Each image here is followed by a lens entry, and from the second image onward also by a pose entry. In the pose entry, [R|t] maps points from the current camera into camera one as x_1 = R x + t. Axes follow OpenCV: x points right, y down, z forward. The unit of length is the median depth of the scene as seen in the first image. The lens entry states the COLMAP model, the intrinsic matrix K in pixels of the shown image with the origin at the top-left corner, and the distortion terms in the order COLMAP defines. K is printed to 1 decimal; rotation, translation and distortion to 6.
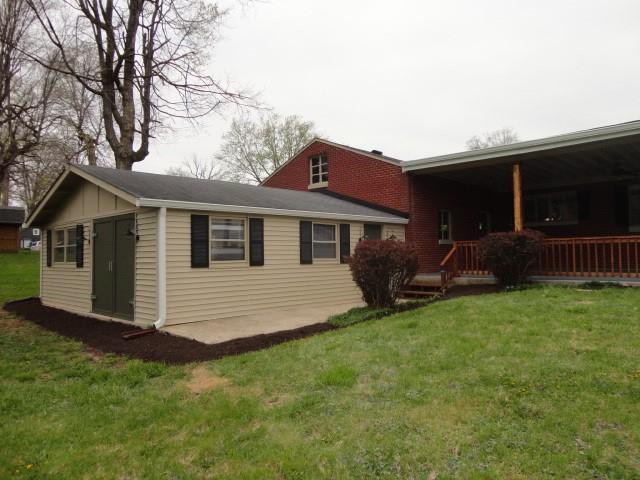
lens RADIAL K [[469.1, 0, 321.9], [0, 469.1, 238.4], [0, 0, 1]] dist [-0.009185, 0.005484]
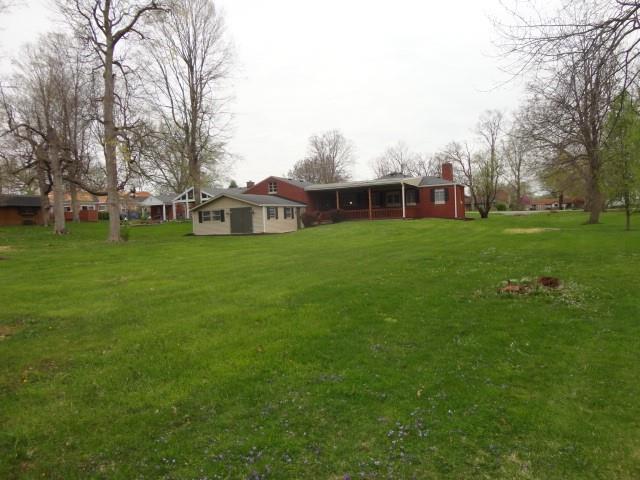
lens RADIAL K [[469.1, 0, 321.9], [0, 469.1, 238.4], [0, 0, 1]] dist [-0.009185, 0.005484]
pose [[0.942758, -0.042815, 0.330717, -1.001418], [0.022977, 0.997707, 0.063666, -0.021009], [-0.332685, -0.052422, 0.941580, -2.630804]]
